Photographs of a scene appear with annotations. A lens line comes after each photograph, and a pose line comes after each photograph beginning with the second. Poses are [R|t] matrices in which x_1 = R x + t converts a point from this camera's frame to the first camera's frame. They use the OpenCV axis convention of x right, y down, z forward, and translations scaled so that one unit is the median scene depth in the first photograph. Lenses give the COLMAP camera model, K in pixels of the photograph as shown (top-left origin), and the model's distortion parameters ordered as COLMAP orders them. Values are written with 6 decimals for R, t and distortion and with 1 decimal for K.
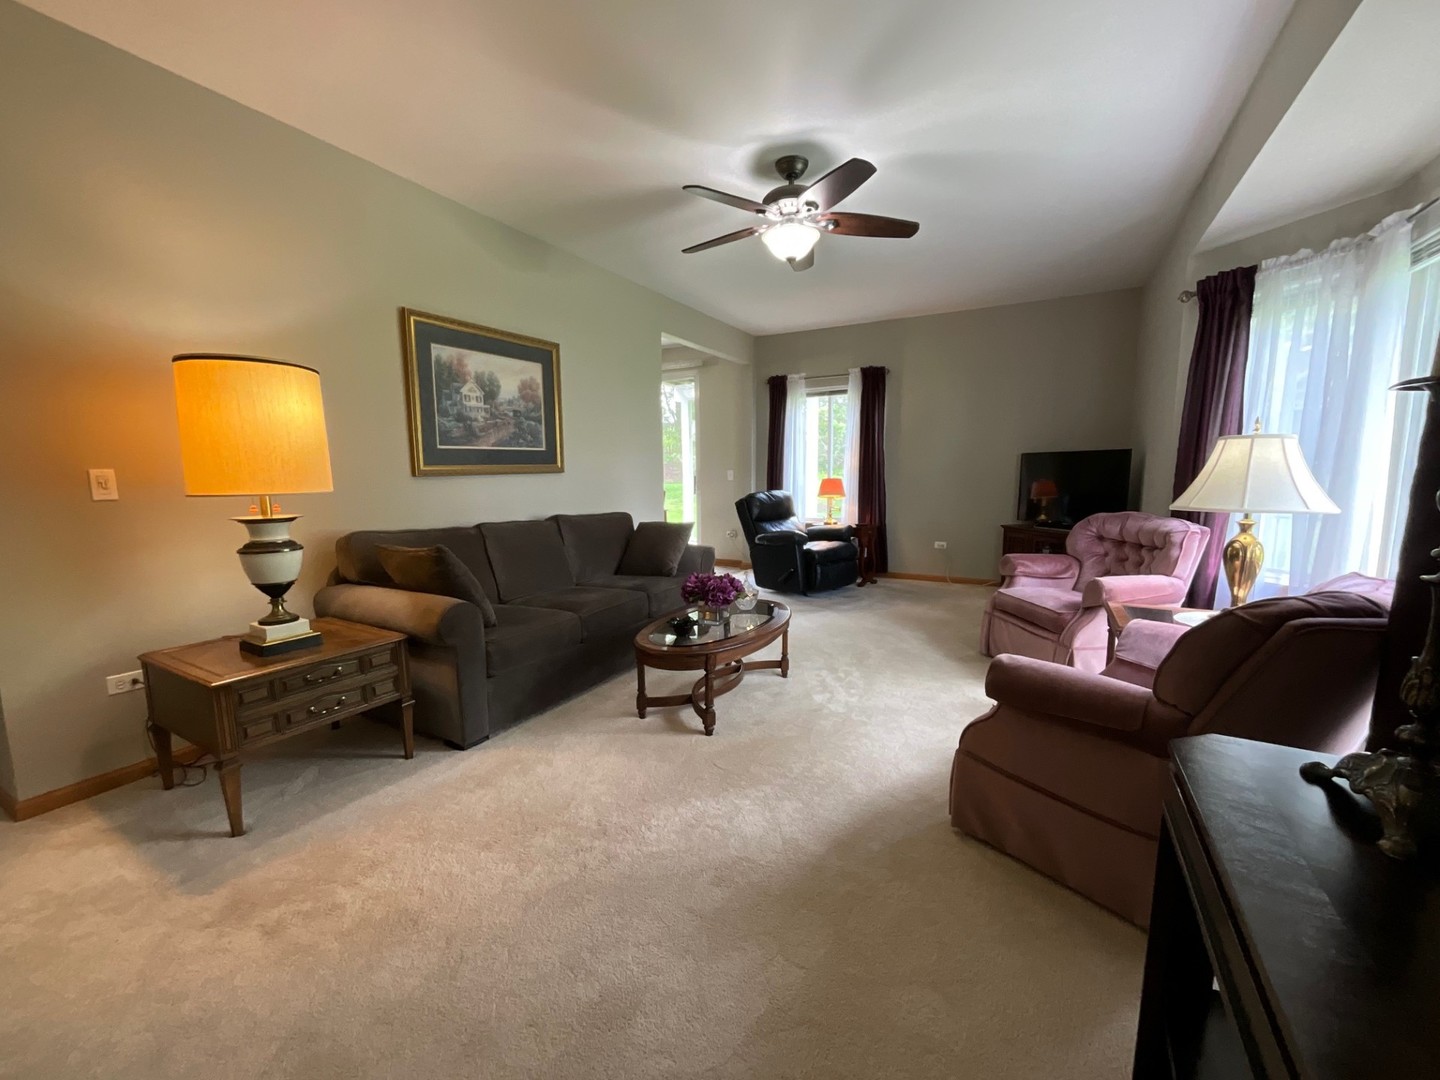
lens RADIAL K [[580.2, 0, 715.4], [0, 580.2, 544.3], [0, 0, 1]] dist [0.001567, 0.000077]
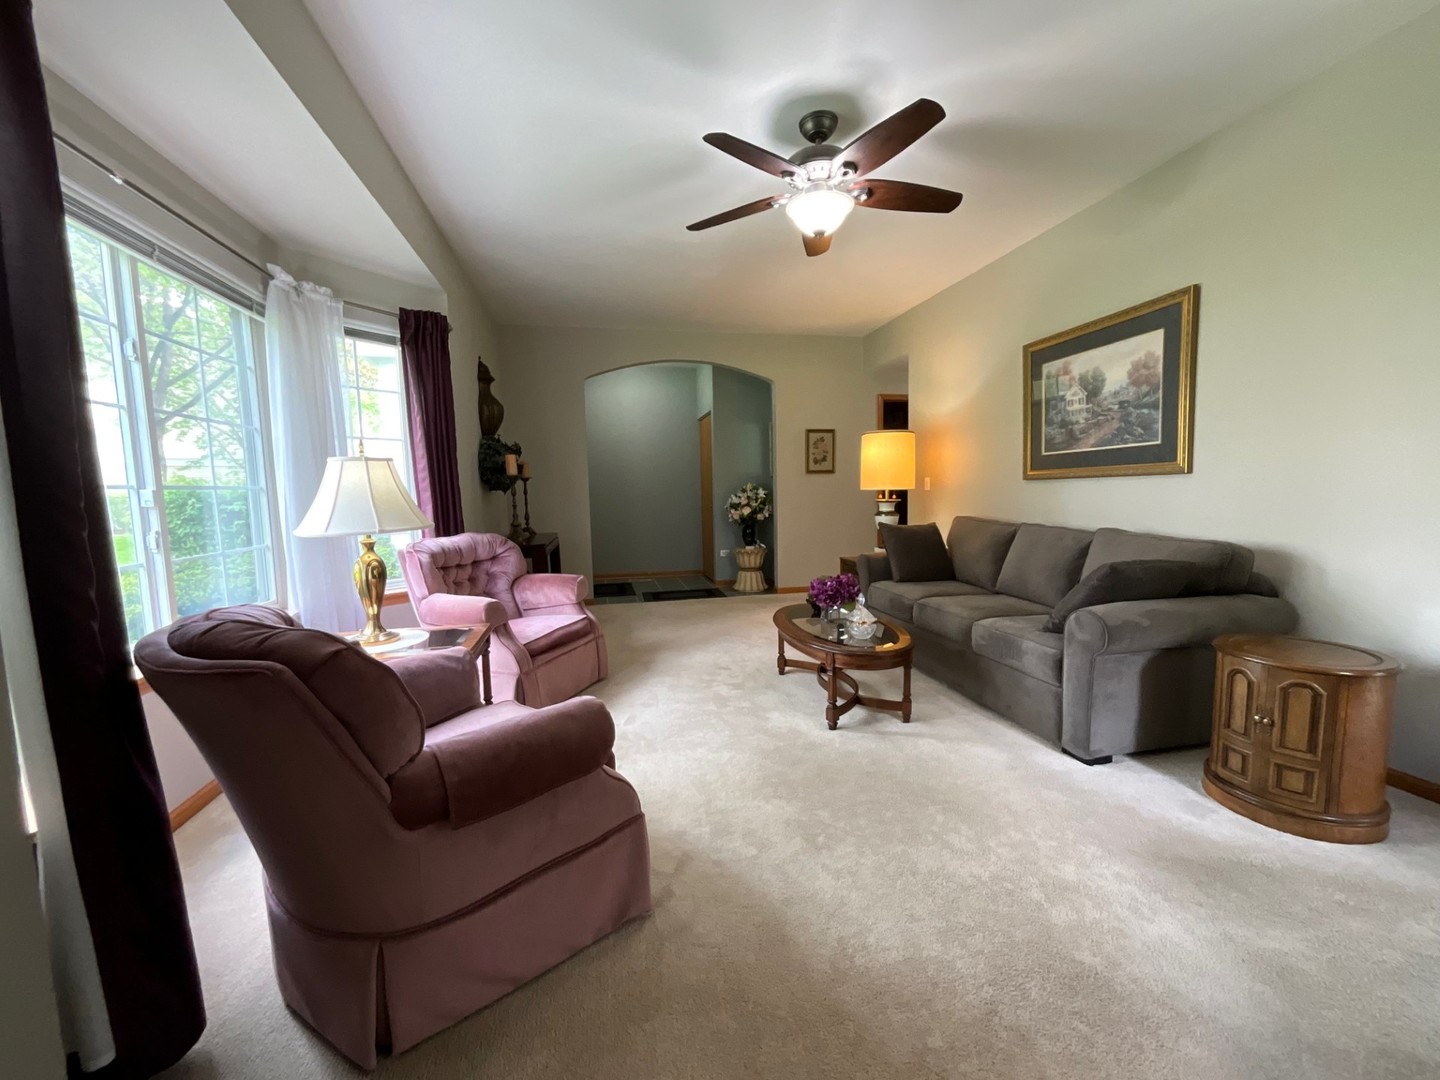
lens RADIAL K [[580.2, 0, 717.4], [0, 580.2, 544.4], [0, 0, 1]] dist [0.001567, 0.000077]
pose [[-0.752592, 0.095076, -0.651587, 0.706727], [-0.048424, 0.978852, 0.198758, -0.174995], [0.656704, 0.181136, -0.732072, 1.337165]]
